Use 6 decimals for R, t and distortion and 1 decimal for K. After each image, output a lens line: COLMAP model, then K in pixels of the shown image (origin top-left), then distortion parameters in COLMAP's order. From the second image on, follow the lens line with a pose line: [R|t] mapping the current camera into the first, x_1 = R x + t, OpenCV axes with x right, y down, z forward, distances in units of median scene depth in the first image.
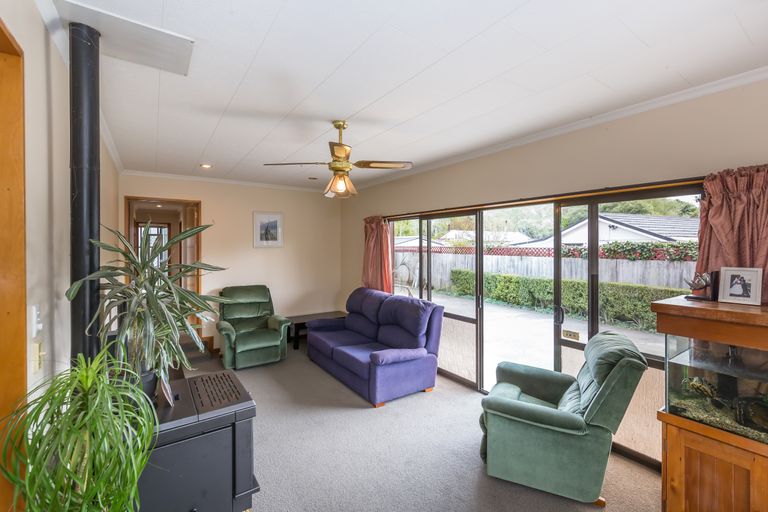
lens RADIAL K [[334.5, 0, 399.2], [0, 334.5, 248.1], [0, 0, 1]] dist [-0.005496, -0.000271]
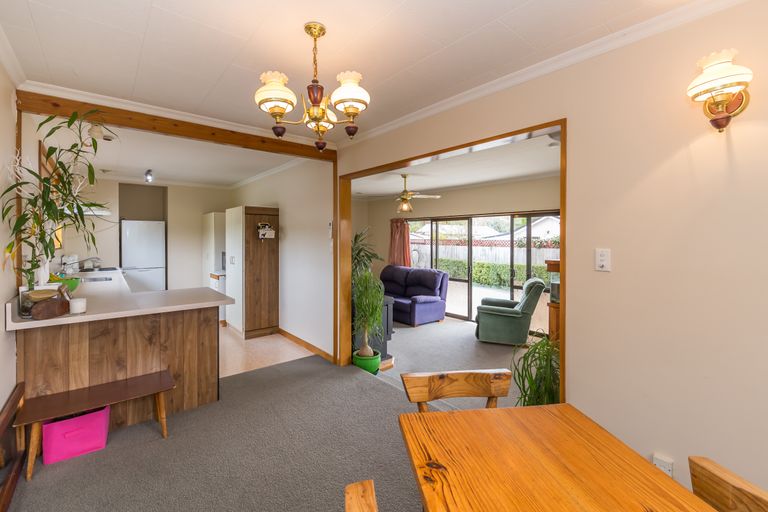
lens RADIAL K [[334.5, 0, 394.4], [0, 334.5, 240.0], [0, 0, 1]] dist [-0.005496, -0.000271]
pose [[0.997261, 0.004458, 0.073832, -0.280253], [-0.004249, 0.999987, -0.002989, 0.010728], [-0.073845, 0.002667, 0.997266, -0.706399]]
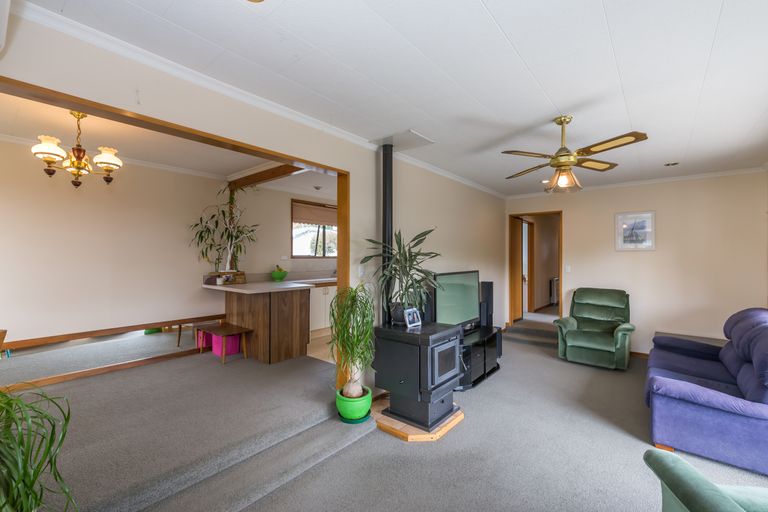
lens RADIAL K [[334.5, 0, 387.6], [0, 334.5, 258.3], [0, 0, 1]] dist [-0.005496, -0.000271]
pose [[0.248638, 0.004683, -0.968585, 0.470993], [-0.009389, 0.999953, 0.002424, 0.033801], [0.968551, 0.008492, 0.248670, 0.172601]]
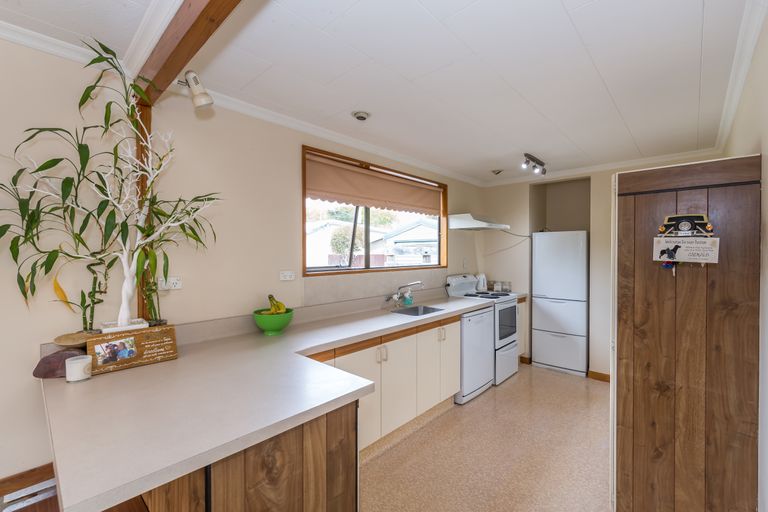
lens RADIAL K [[334.5, 0, 382.4], [0, 334.5, 252.1], [0, 0, 1]] dist [-0.005496, -0.000271]
pose [[0.191696, 0.001525, -0.981453, -0.356421], [-0.005627, 0.999984, 0.000455, -0.008214], [0.981438, 0.005435, 0.191701, 0.155917]]
